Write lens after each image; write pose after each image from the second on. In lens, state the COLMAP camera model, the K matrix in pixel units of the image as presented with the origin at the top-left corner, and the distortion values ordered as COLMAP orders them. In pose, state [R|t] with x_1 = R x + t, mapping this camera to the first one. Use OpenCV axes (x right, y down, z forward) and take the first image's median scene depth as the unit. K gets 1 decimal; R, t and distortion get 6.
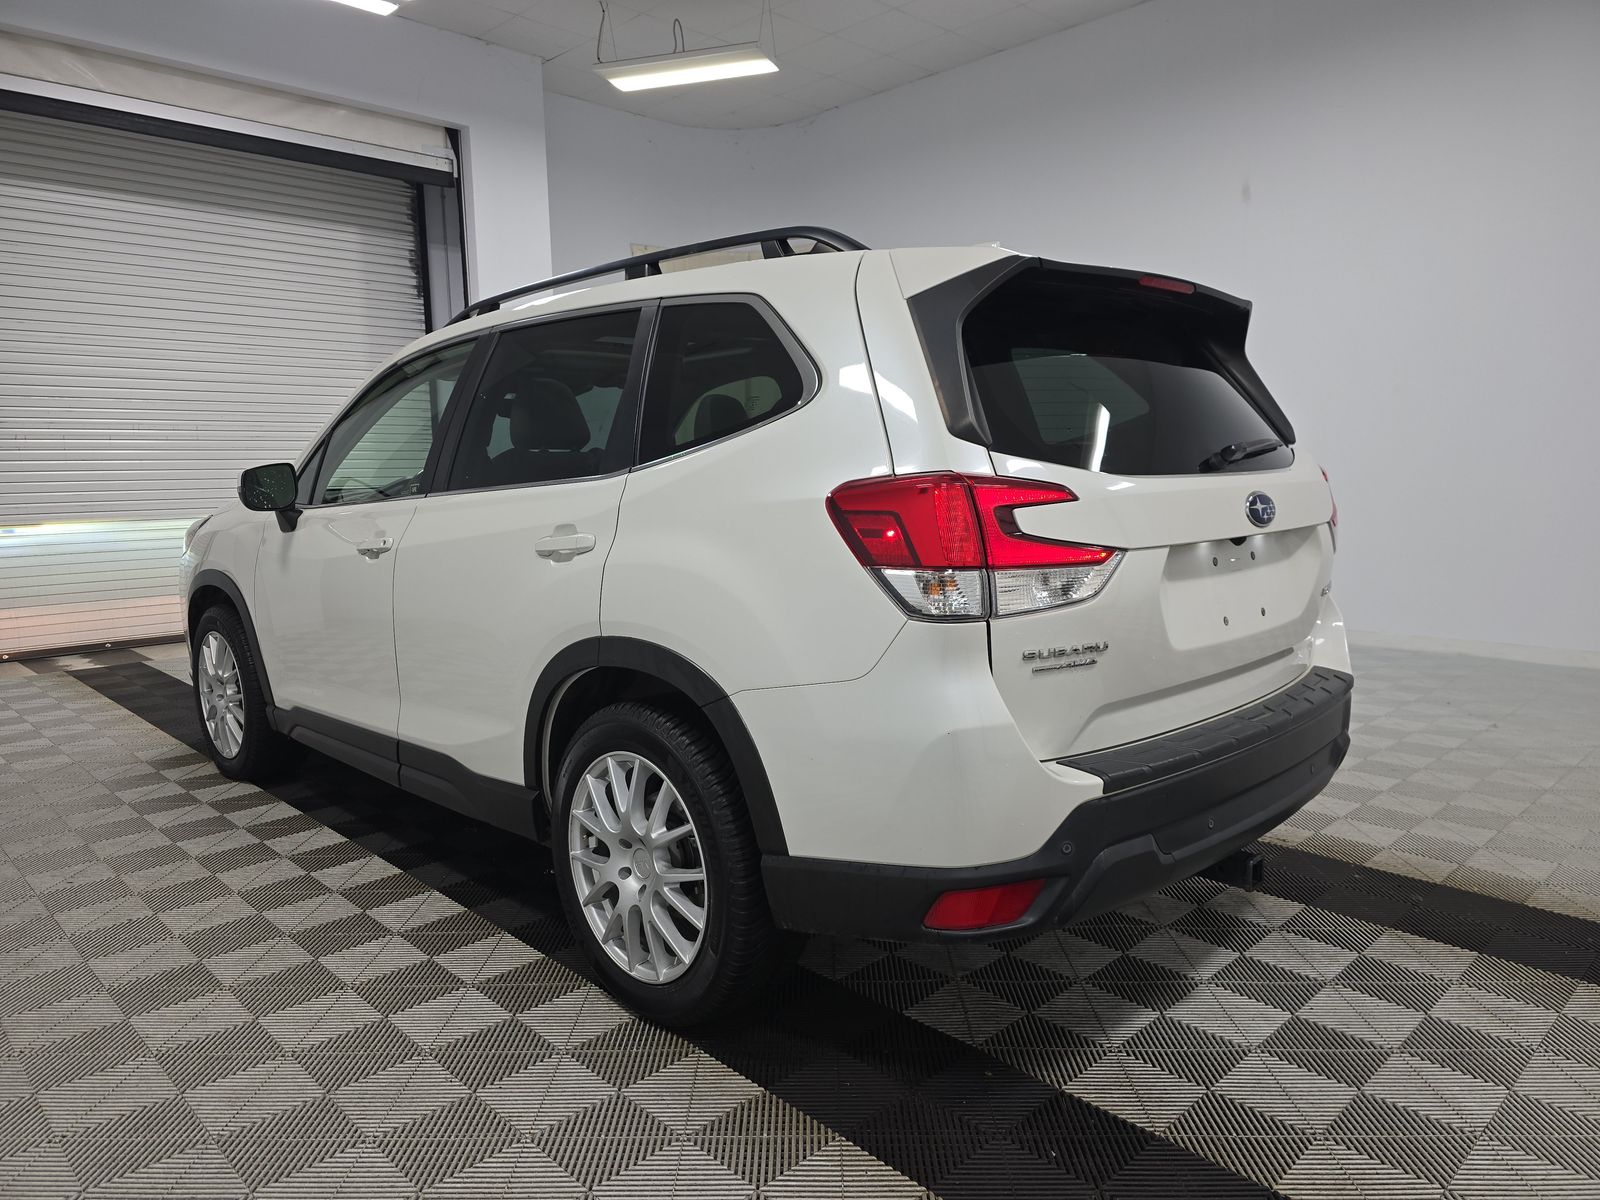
lens RADIAL K [[1103.2, 0, 800.0], [0, 1103.2, 600.0], [0, 0, 1]] dist [0.023023, -0.001630]
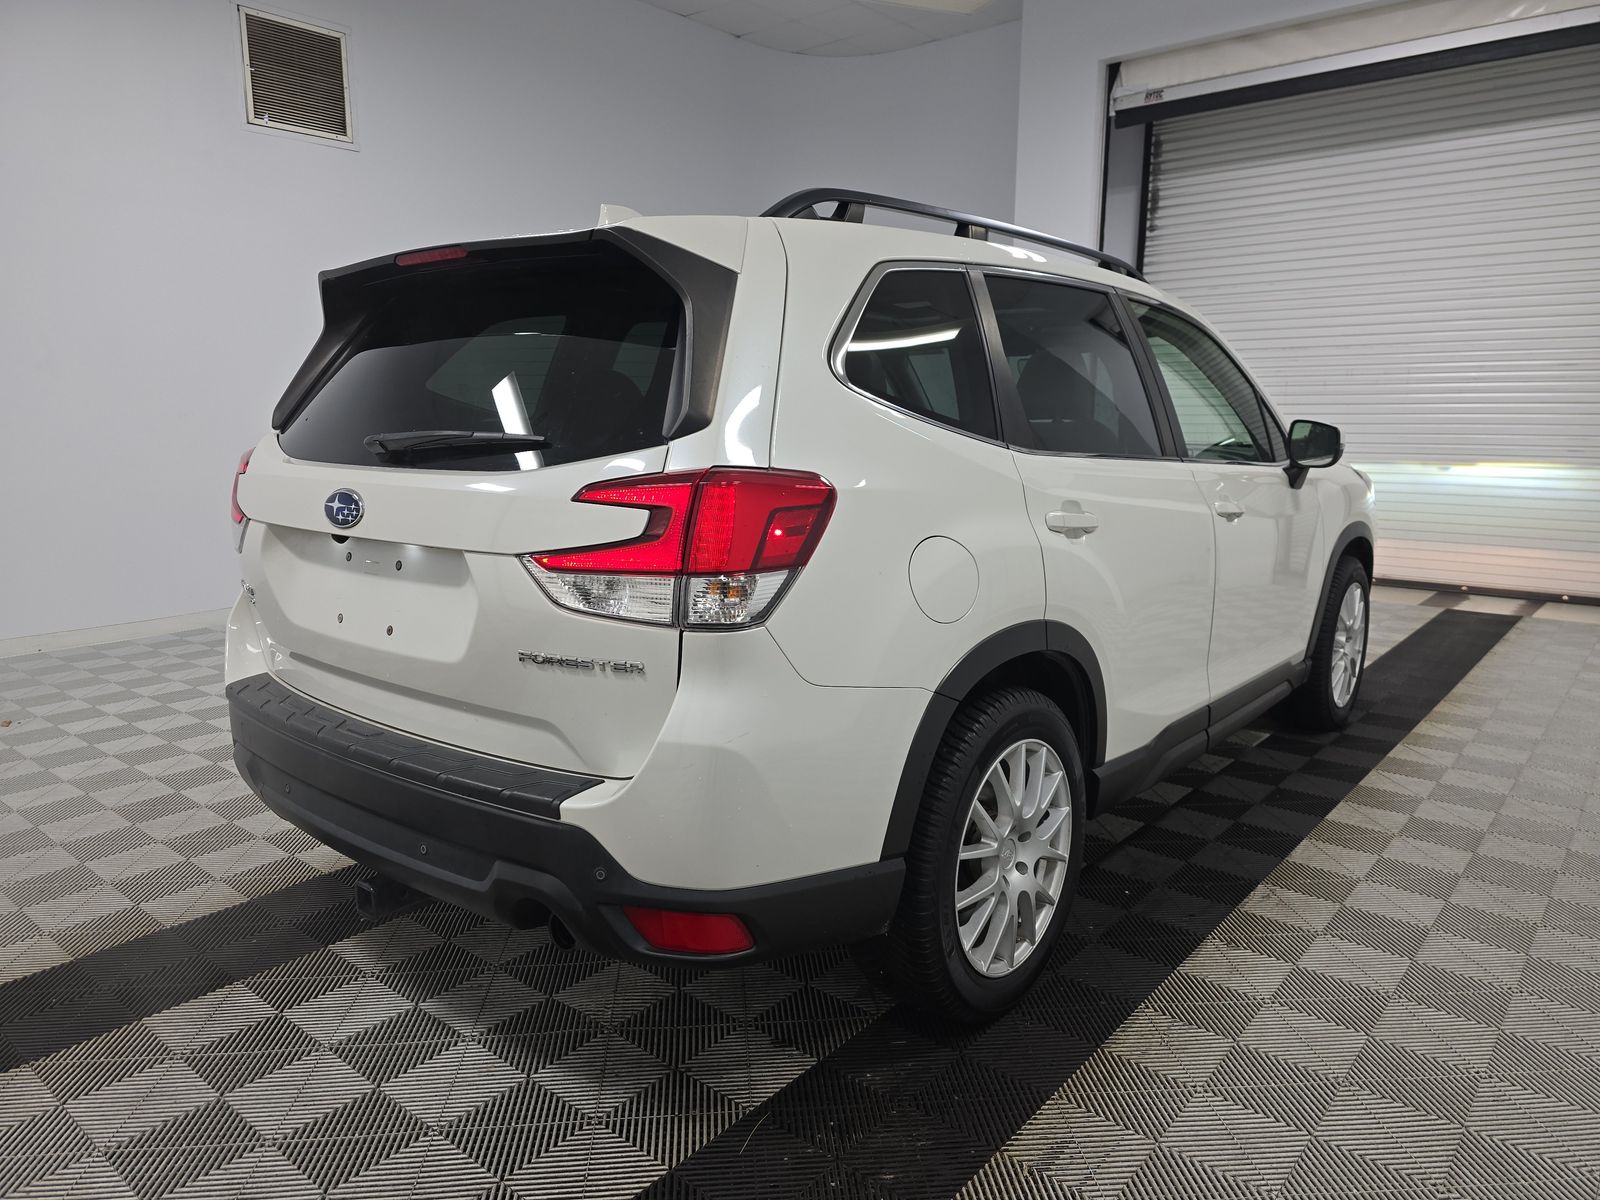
lens RADIAL K [[1103.2, 0, 800.0], [0, 1103.2, 600.0], [0, 0, 1]] dist [0.023023, -0.001630]
pose [[0.100332, 0.189585, -0.976725, 1.544050], [-0.124810, 0.976322, 0.176686, -0.246120], [0.987095, 0.104178, 0.121618, 1.438197]]
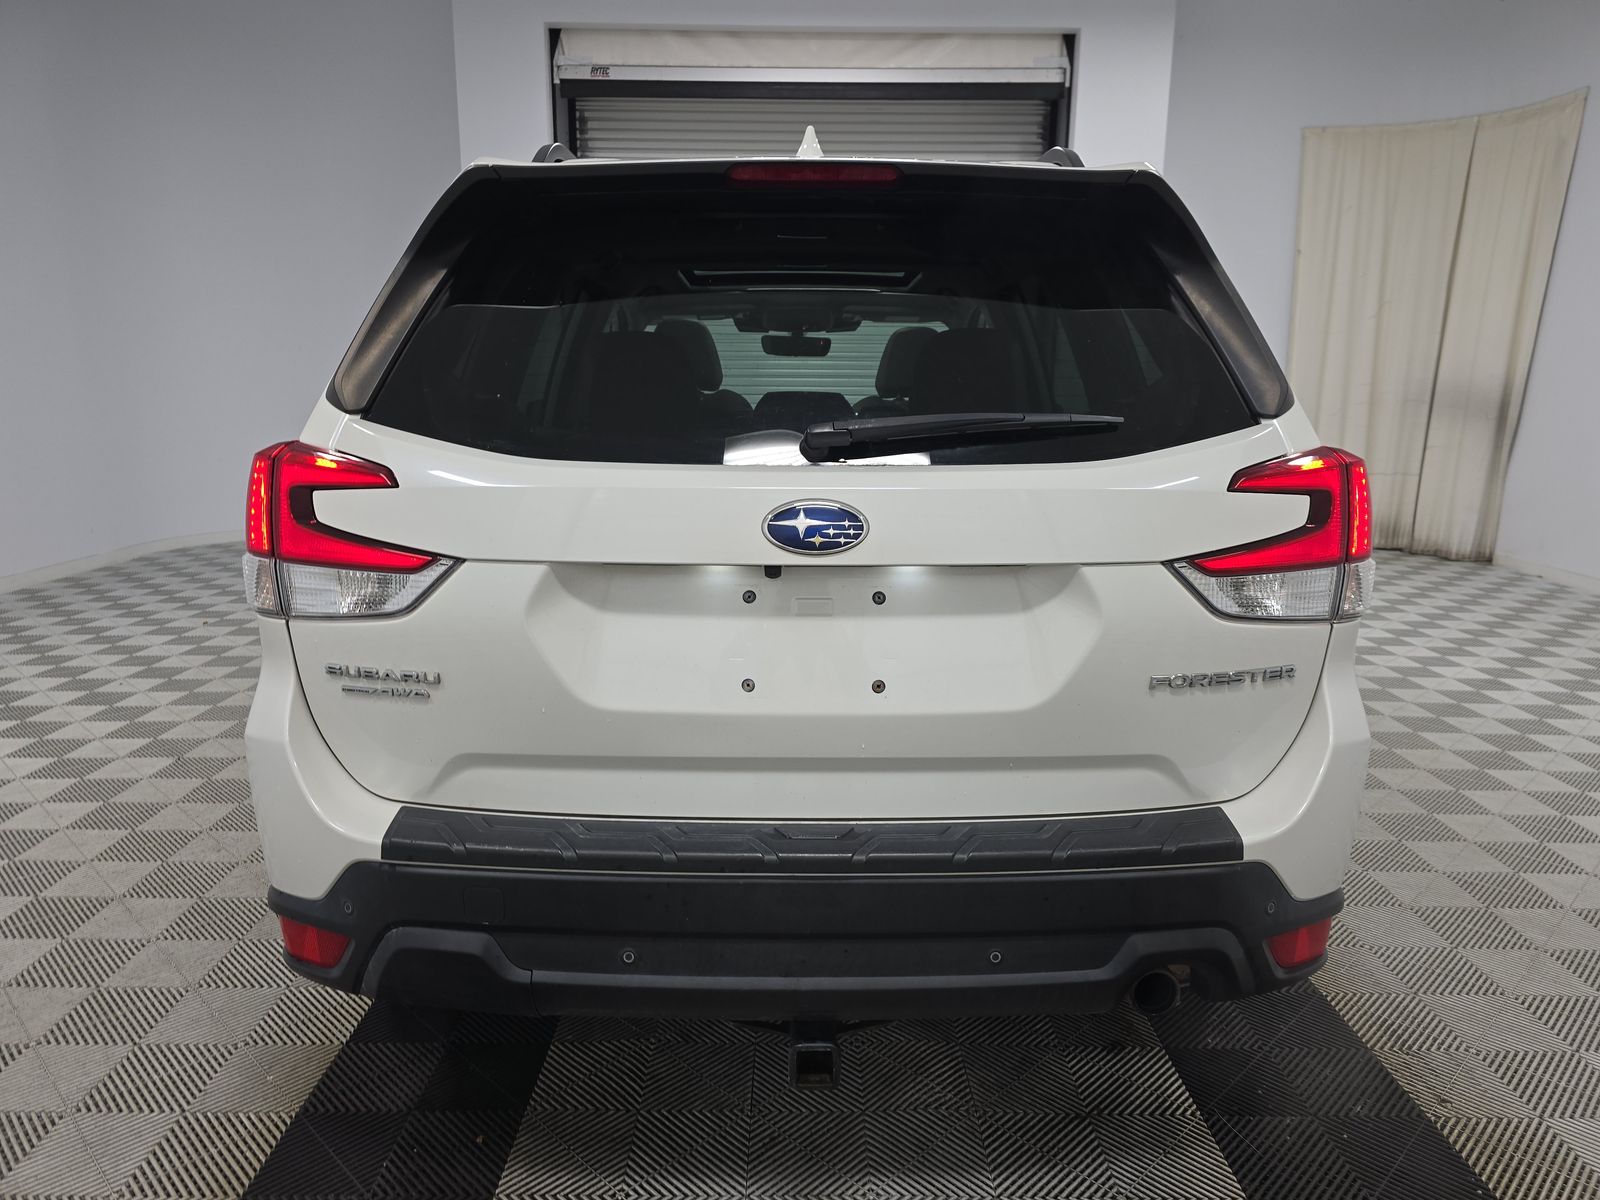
lens RADIAL K [[1059.8, 0, 800.0], [0, 1059.8, 600.0], [0, 0, 1]] dist [0.055759, -0.000876]
pose [[0.720611, 0.162133, -0.674116, 0.941409], [-0.106018, 0.986607, 0.123960, -0.131064], [0.685186, -0.017859, 0.728149, 0.618399]]
